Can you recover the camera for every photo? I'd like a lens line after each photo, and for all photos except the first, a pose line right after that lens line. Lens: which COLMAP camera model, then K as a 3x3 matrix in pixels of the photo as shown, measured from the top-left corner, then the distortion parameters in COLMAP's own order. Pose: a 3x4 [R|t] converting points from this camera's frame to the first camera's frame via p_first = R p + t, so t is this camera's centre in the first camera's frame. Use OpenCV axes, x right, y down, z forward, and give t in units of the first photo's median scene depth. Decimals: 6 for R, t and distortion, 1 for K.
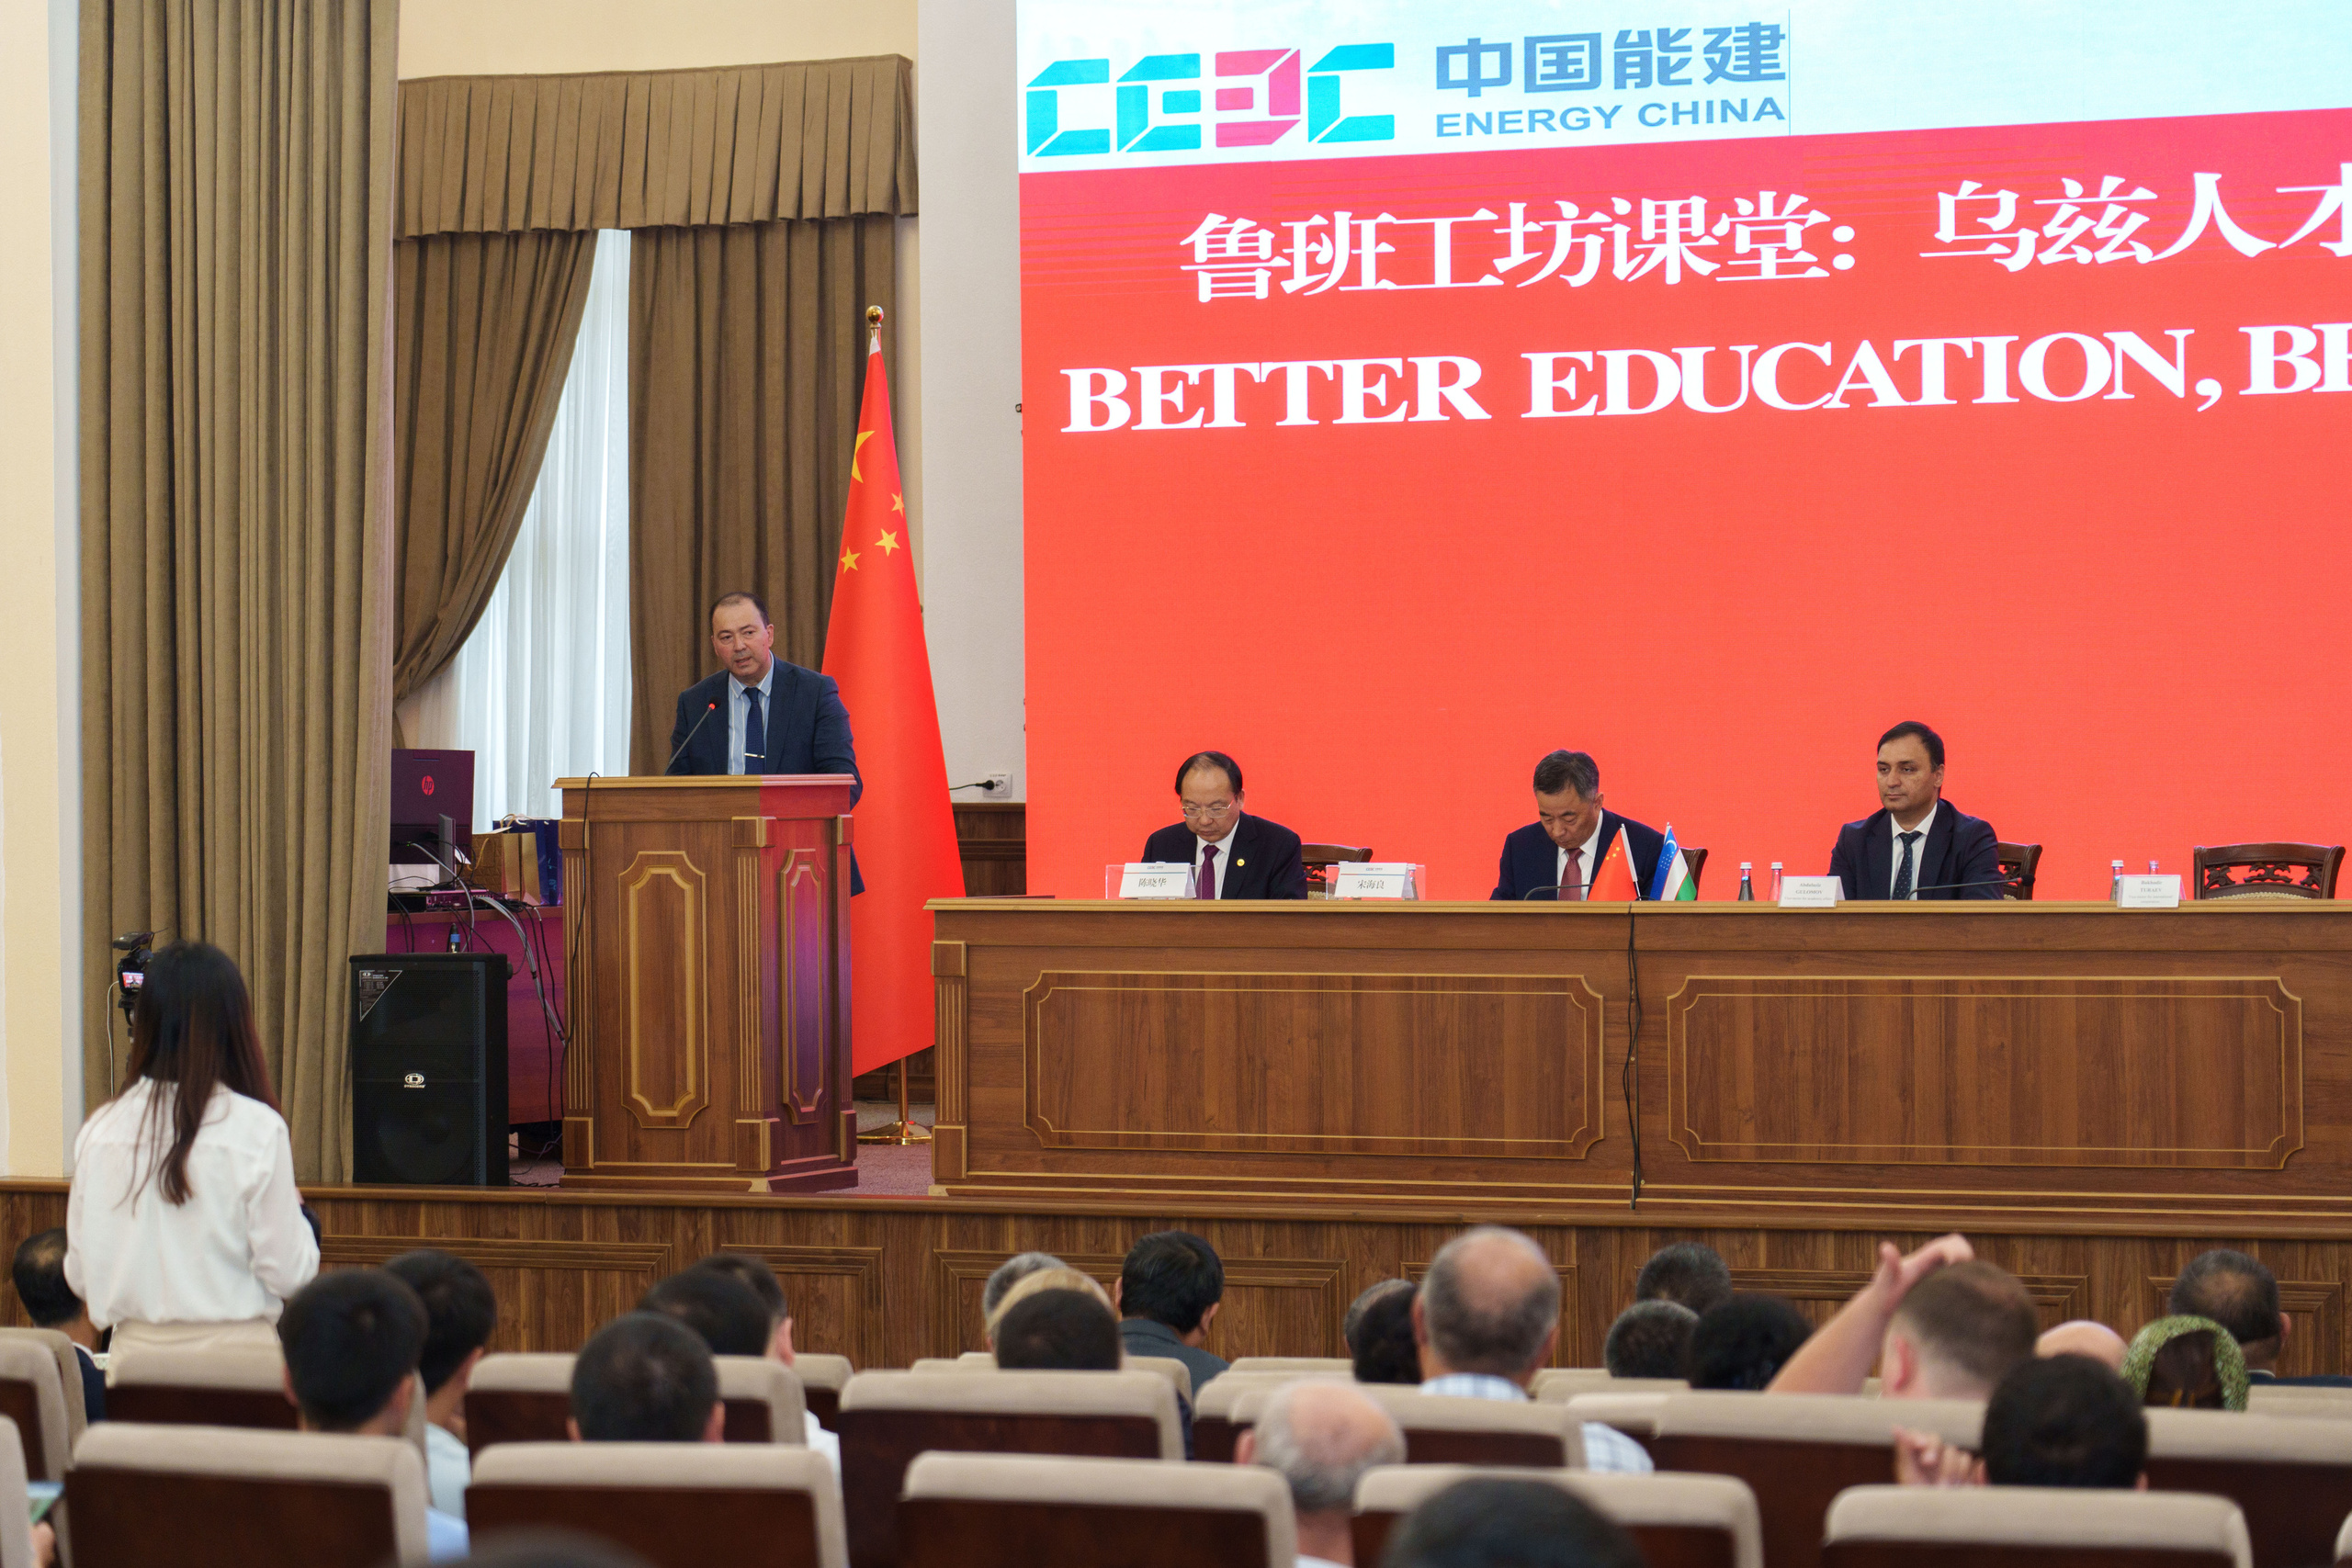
lens RADIAL K [[7137.7, 0, 1176.0], [0, 7137.7, 784.0], [0, 0, 1]] dist [0.047210, 1.714850]
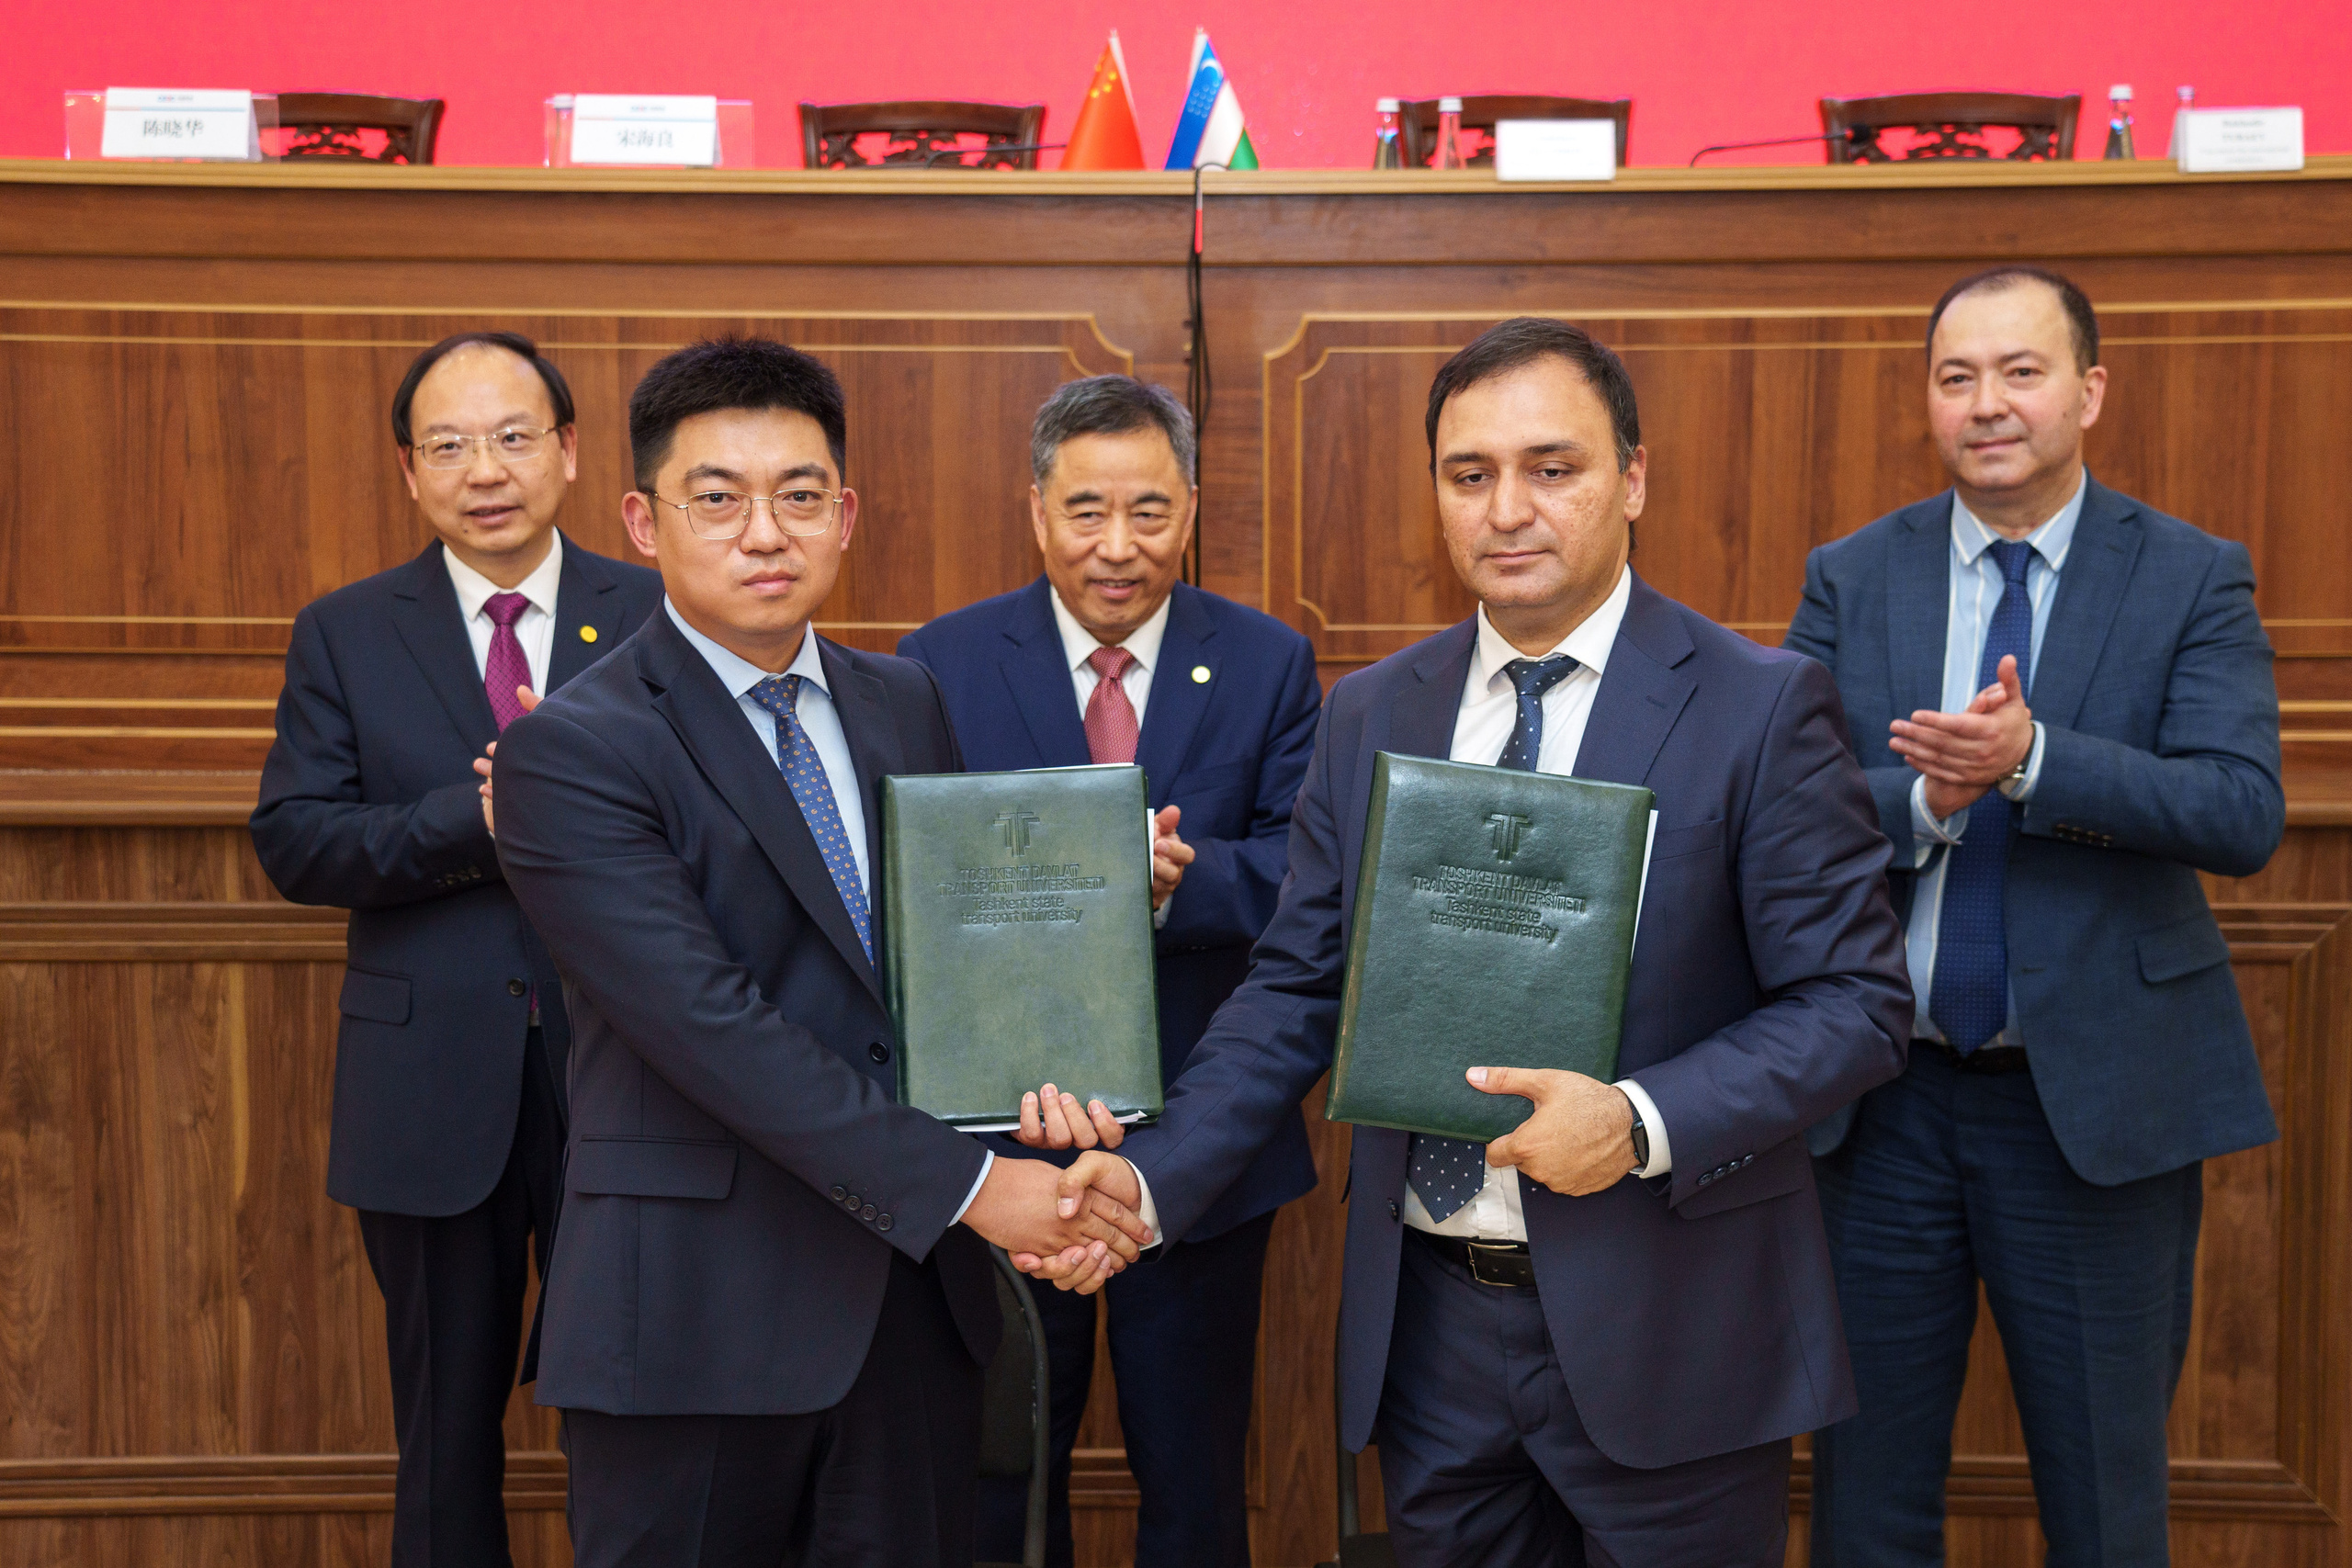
lens RADIAL K [[3854.4, 0, 1148.1], [0, 3854.4, 783.1], [0, 0, 1]] dist [0.200501, 0.199101]
pose [[0.914231, -0.054336, 0.401534, -0.056153], [-0.005760, 0.989125, 0.146963, 0.018906], [-0.405153, -0.136671, 0.903976, 0.730337]]
